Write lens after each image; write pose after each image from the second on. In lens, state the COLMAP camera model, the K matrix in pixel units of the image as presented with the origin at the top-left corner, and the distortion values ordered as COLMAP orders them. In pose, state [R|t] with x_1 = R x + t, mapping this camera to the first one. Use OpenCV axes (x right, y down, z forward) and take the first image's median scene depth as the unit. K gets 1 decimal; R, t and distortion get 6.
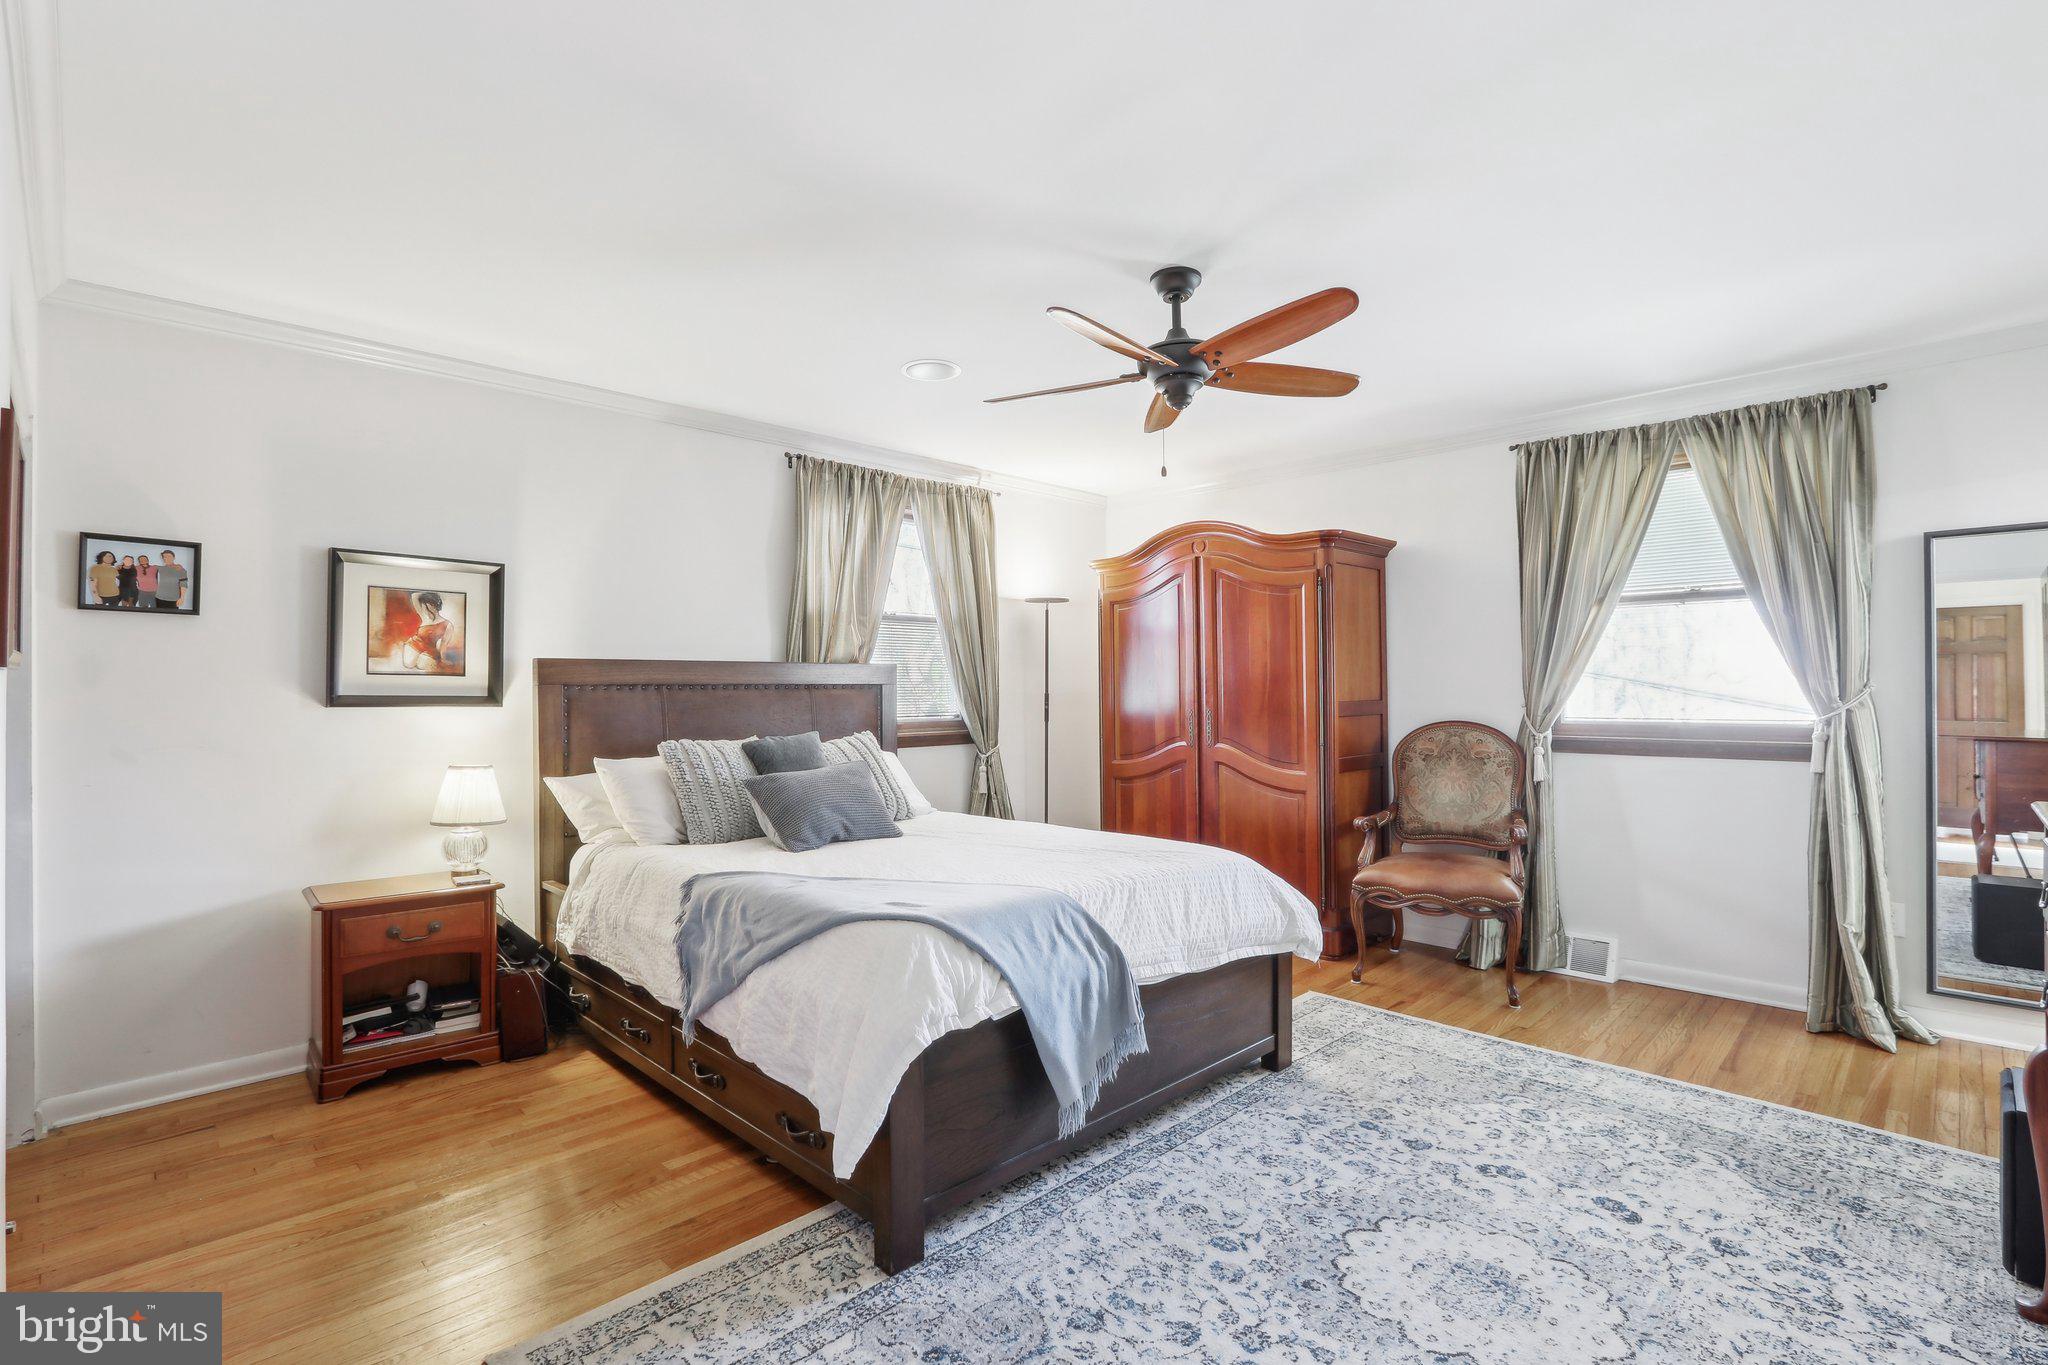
lens RADIAL K [[967.7, 0, 1024.0], [0, 967.7, 682.5], [0, 0, 1]] dist [-0.022695, 0.000239]
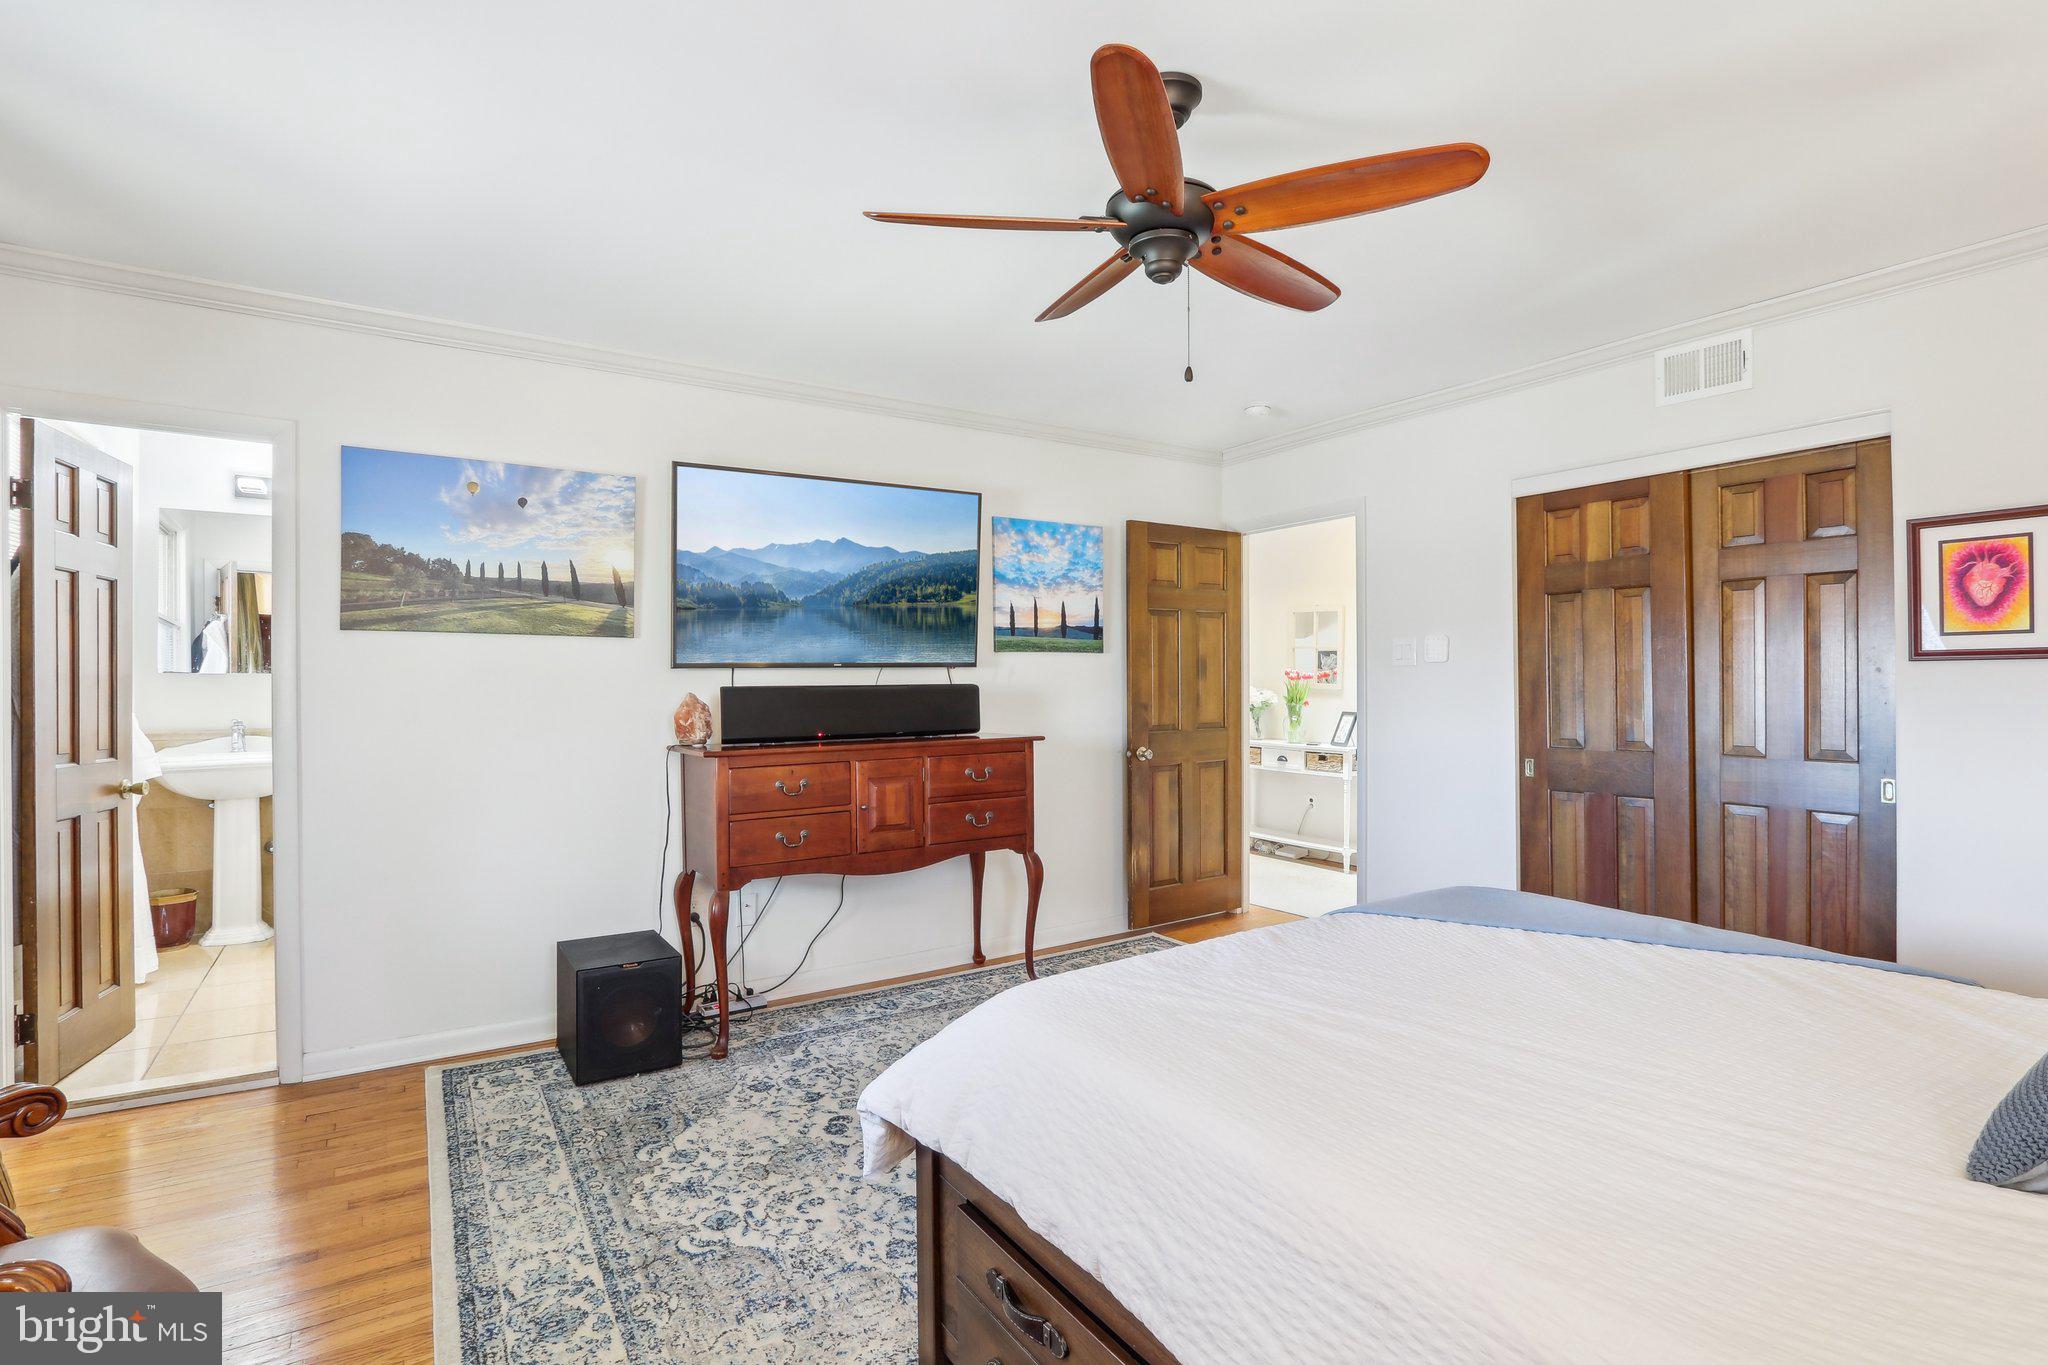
lens RADIAL K [[967.7, 0, 1024.0], [0, 967.7, 682.5], [0, 0, 1]] dist [-0.022695, 0.000239]
pose [[-0.978068, 0.010468, 0.208021, 0.116508], [0.009424, 0.999938, -0.006010, 0.011918], [-0.208071, -0.003918, -0.978106, 1.717915]]
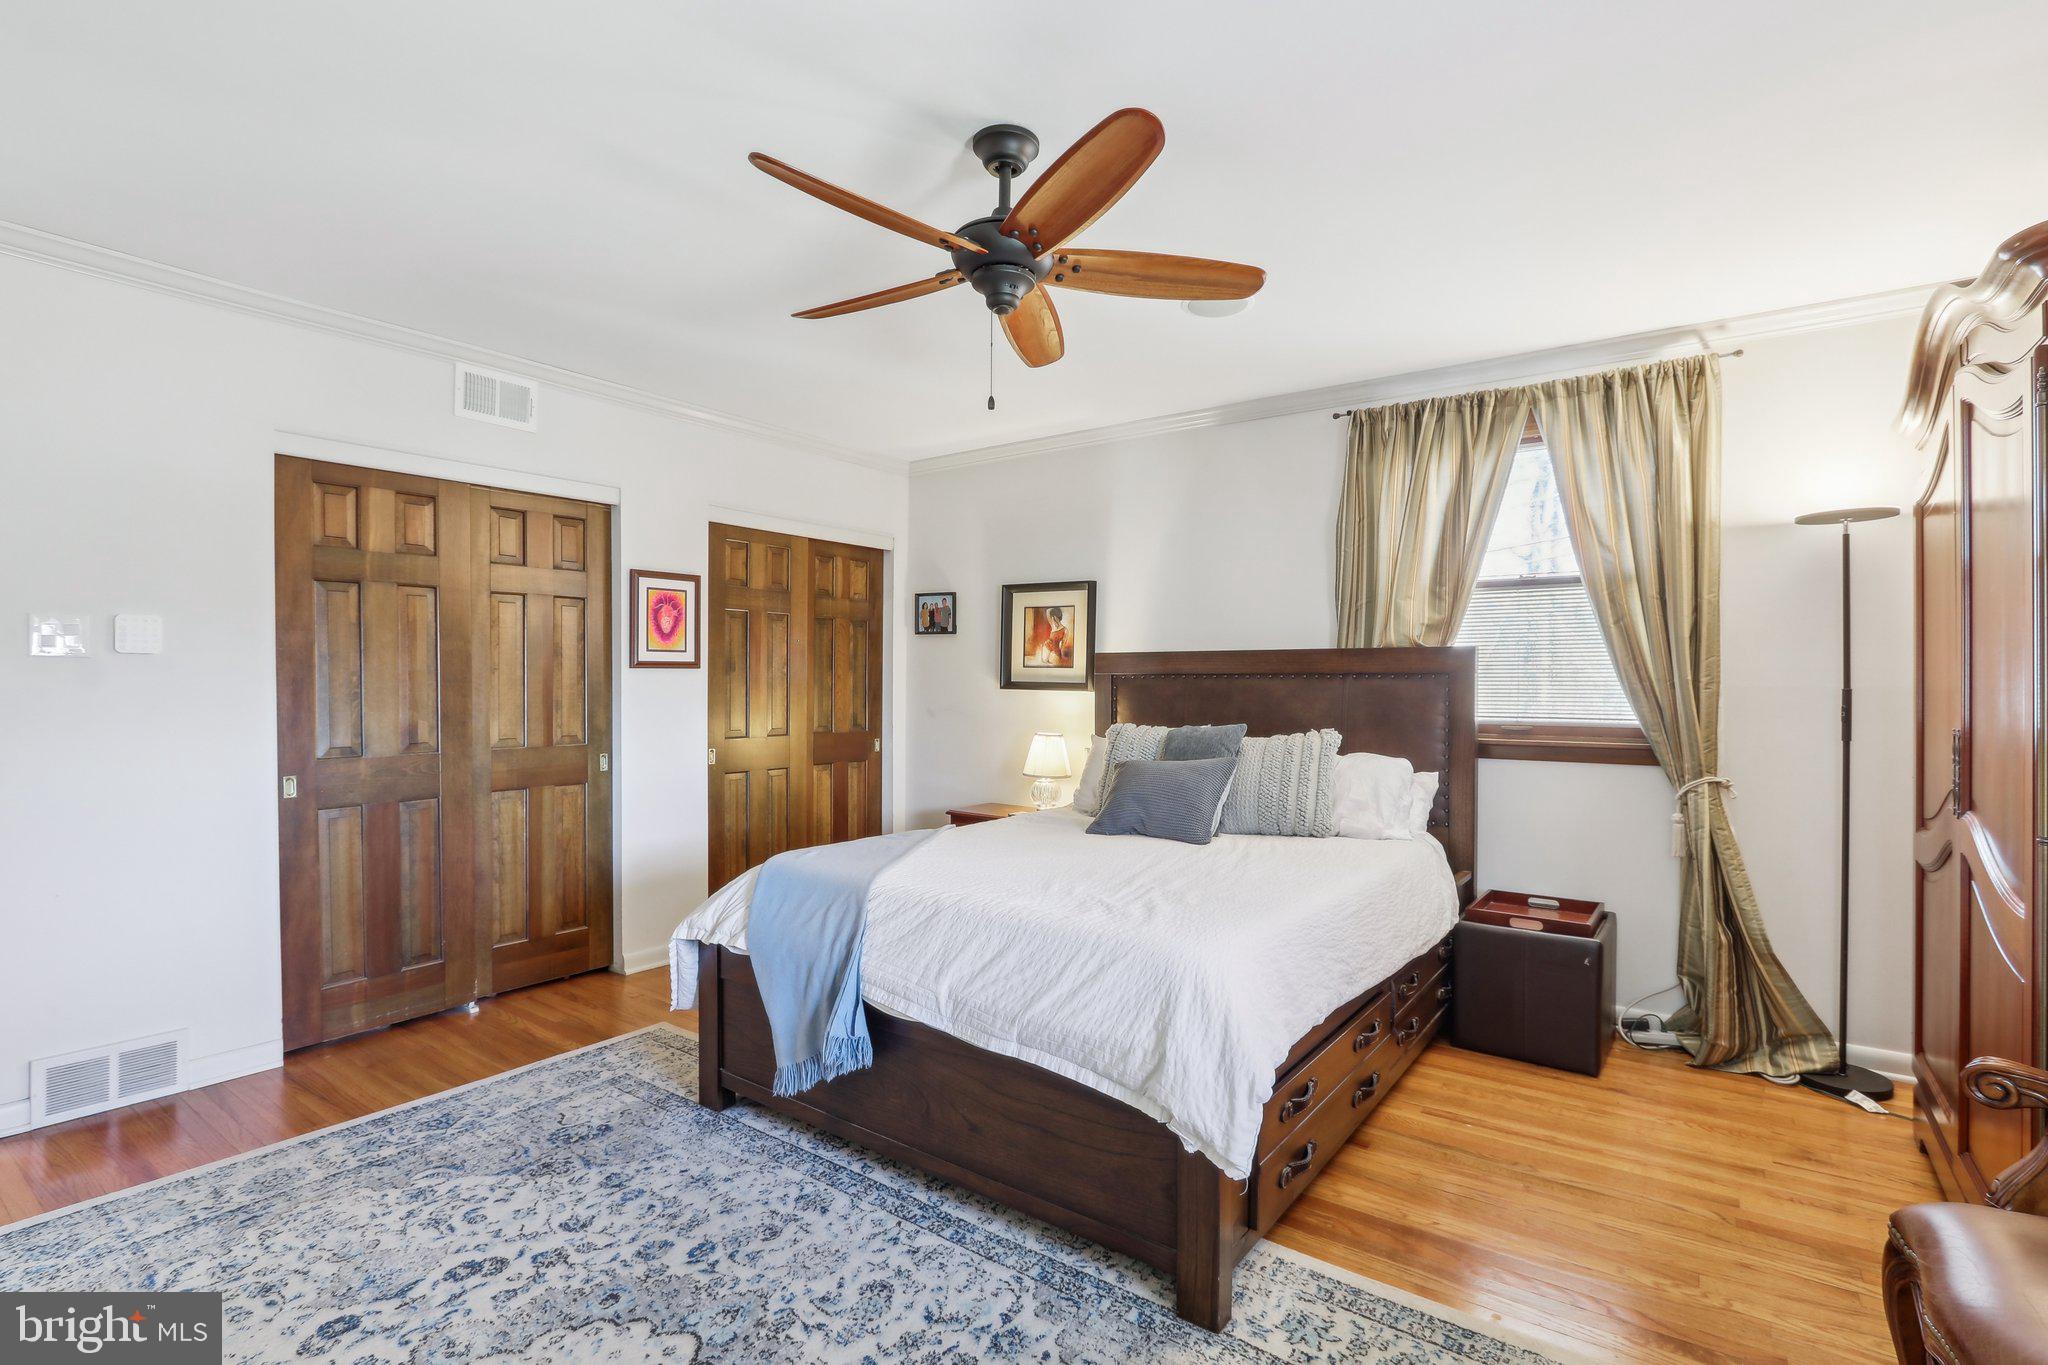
lens RADIAL K [[967.7, 0, 1024.0], [0, 967.7, 682.5], [0, 0, 1]] dist [-0.022695, 0.000239]
pose [[0.149649, 0.007867, -0.988708, 0.932560], [0.003100, 0.999960, 0.008425, 0.003133], [0.988734, -0.004325, 0.149618, 0.908498]]
